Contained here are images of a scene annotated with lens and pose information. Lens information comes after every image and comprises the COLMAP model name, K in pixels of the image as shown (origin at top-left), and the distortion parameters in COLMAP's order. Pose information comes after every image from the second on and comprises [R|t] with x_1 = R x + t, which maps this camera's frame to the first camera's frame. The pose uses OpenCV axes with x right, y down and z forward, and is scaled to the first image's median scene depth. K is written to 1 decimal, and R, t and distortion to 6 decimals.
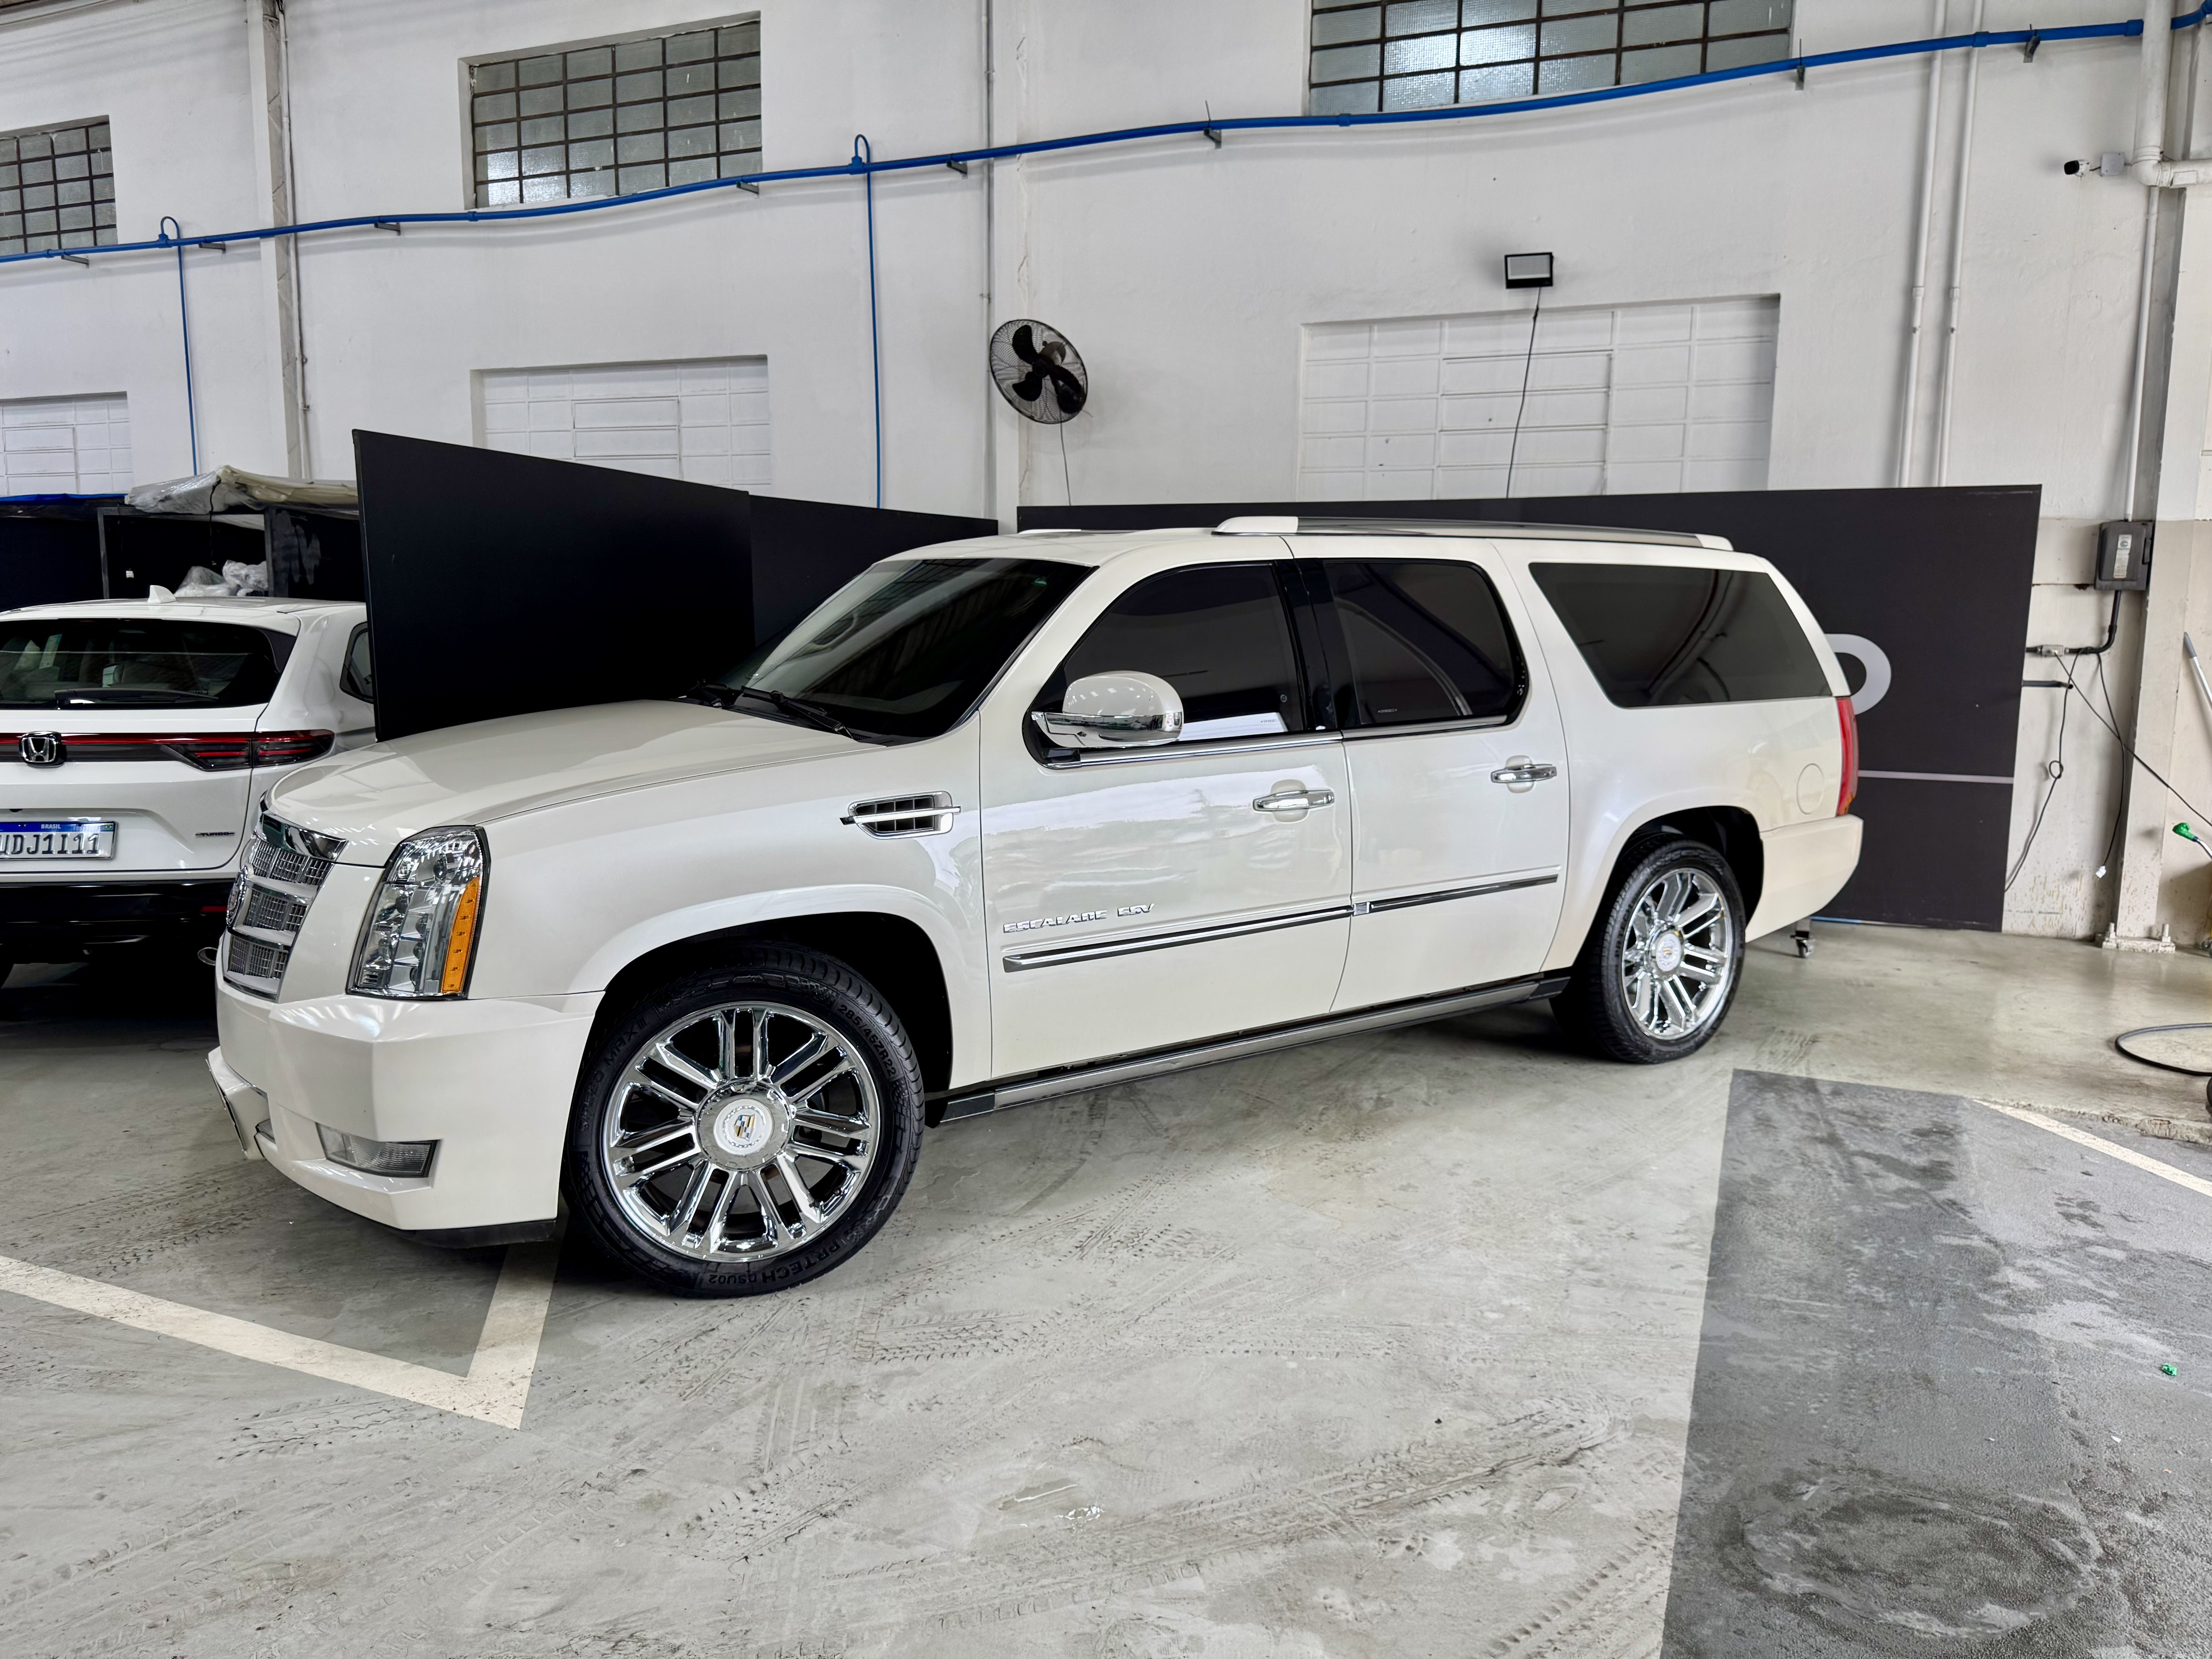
lens RADIAL K [[1538.2, 0, 1110.1], [0, 1538.2, 822.6], [0, 0, 1]] dist [0.022915, -0.024555]
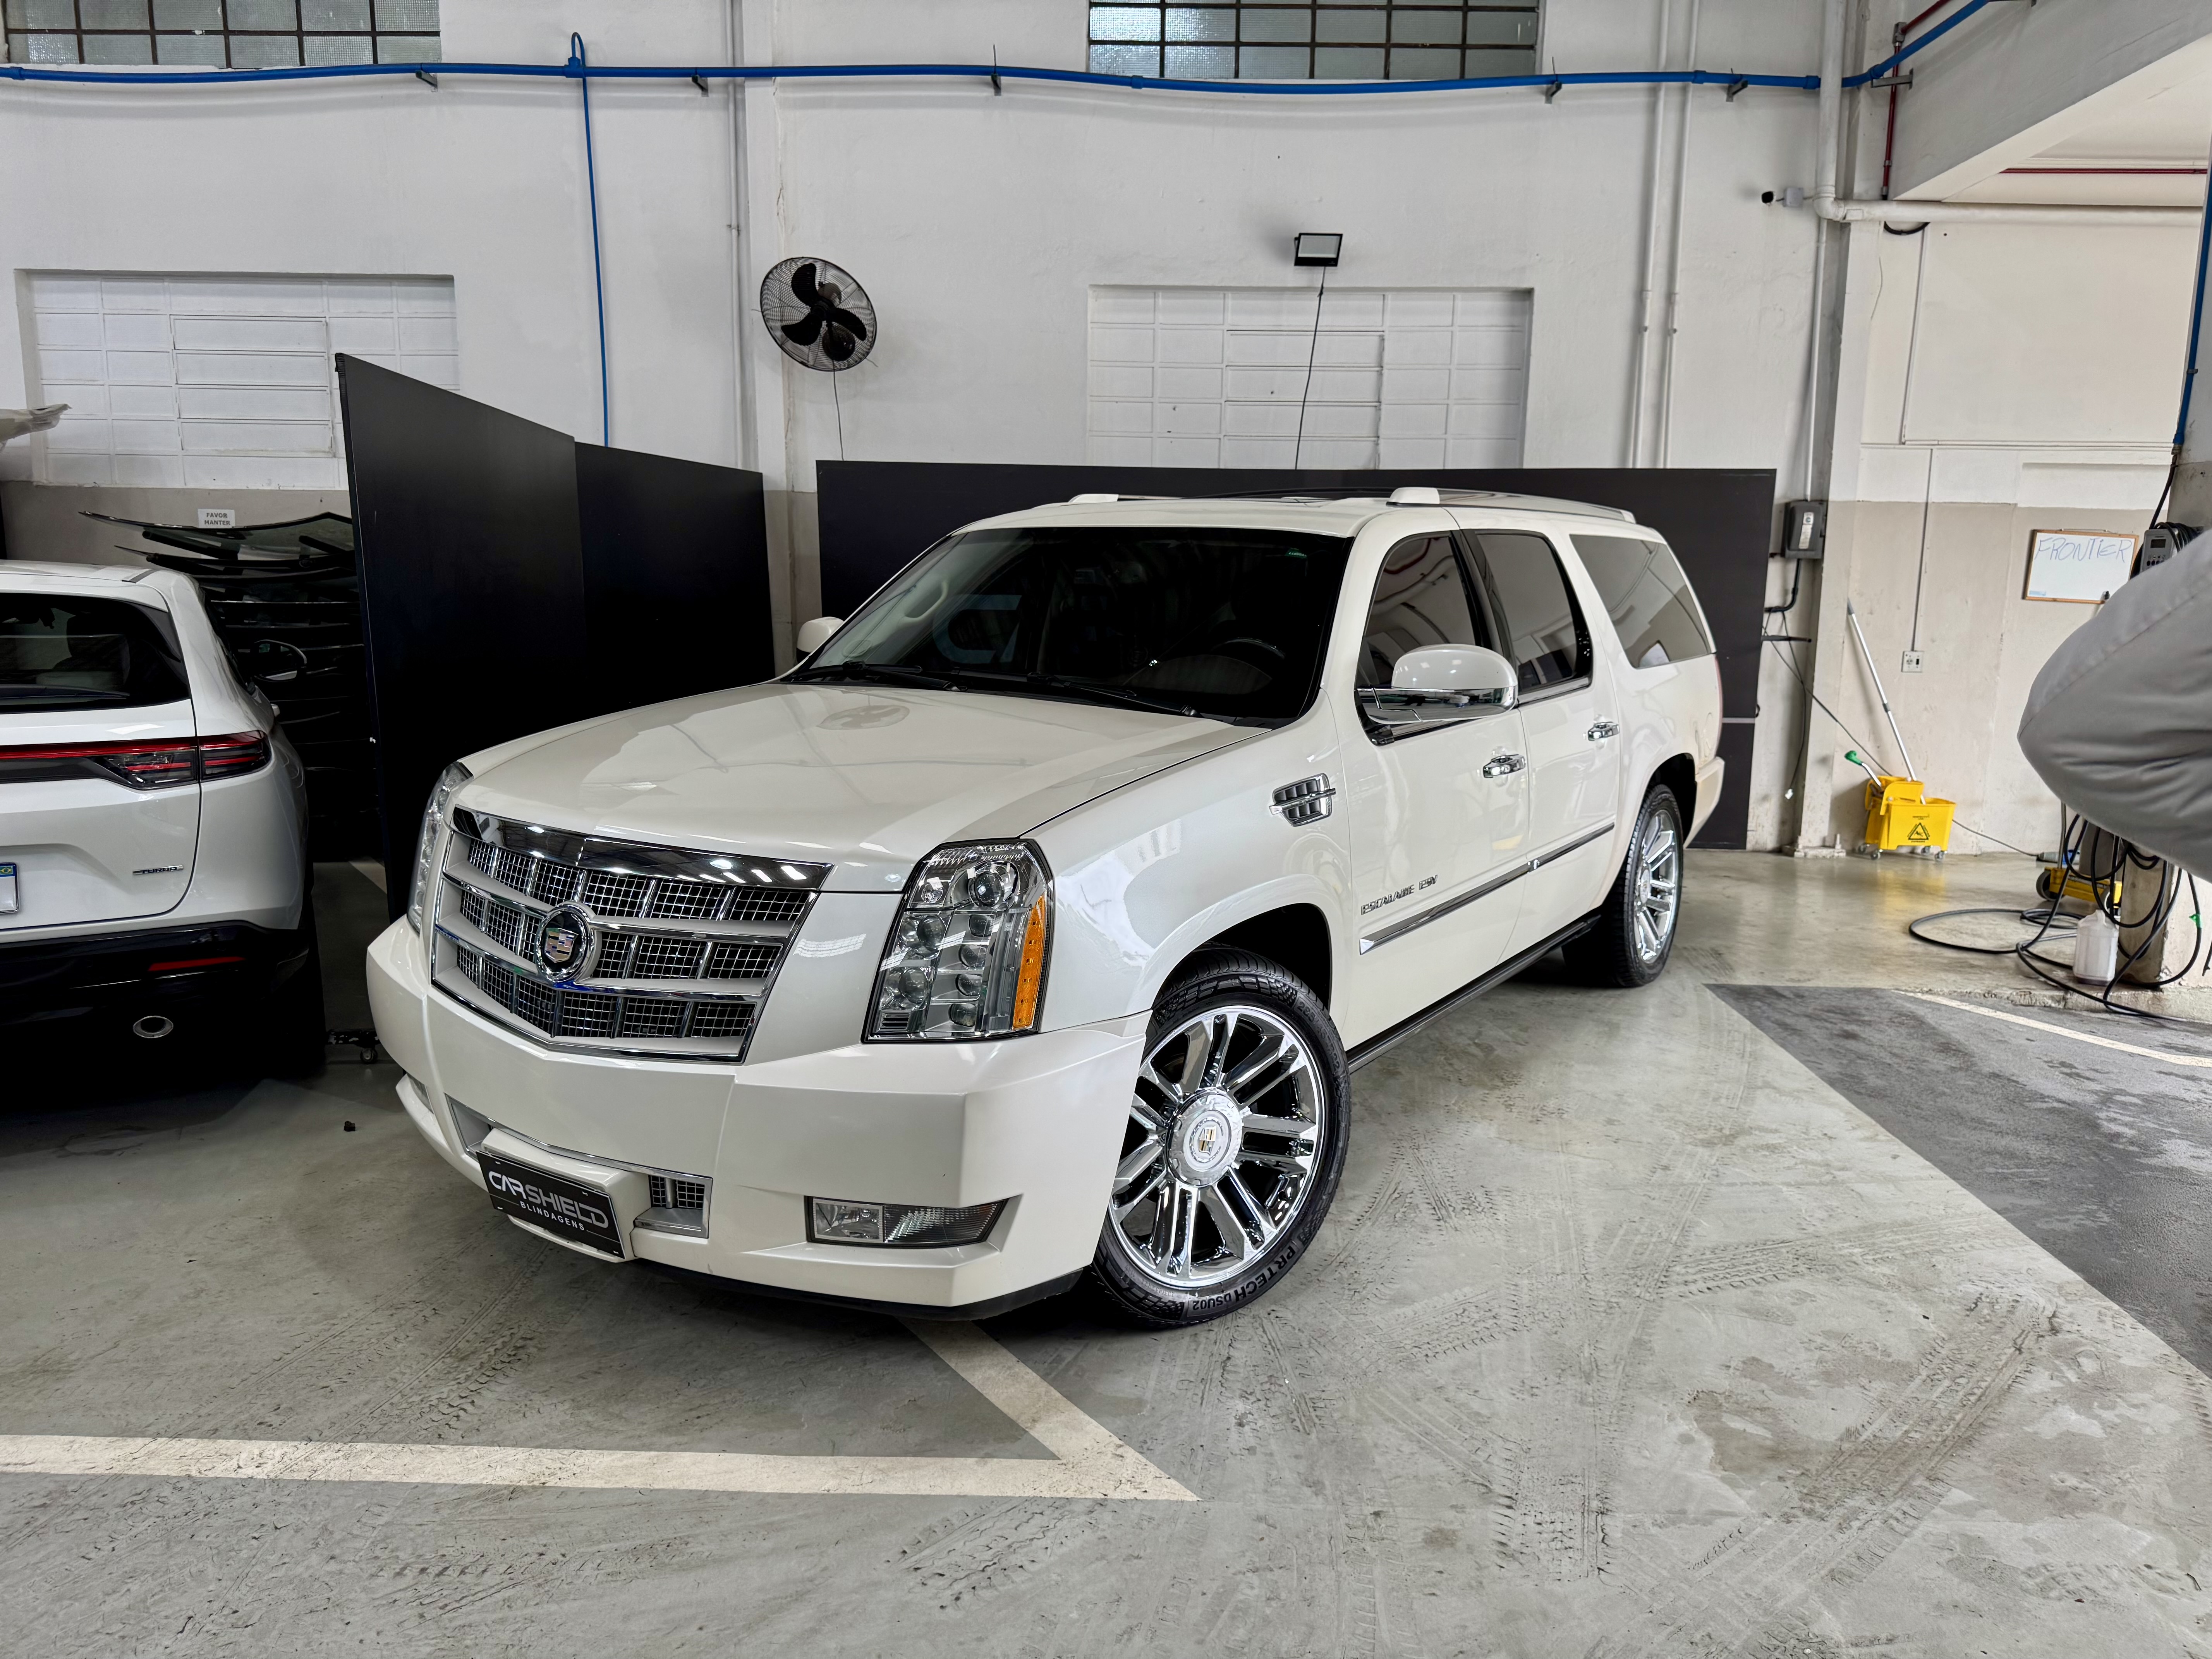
lens RADIAL K [[1538.2, 0, 1105.0], [0, 1538.2, 830.4], [0, 0, 1]] dist [0.022915, -0.024555]
pose [[0.931268, -0.059671, 0.359415, -0.296781], [0.048166, 0.998002, 0.040891, -0.015309], [-0.361136, -0.020769, 0.932282, 0.075160]]
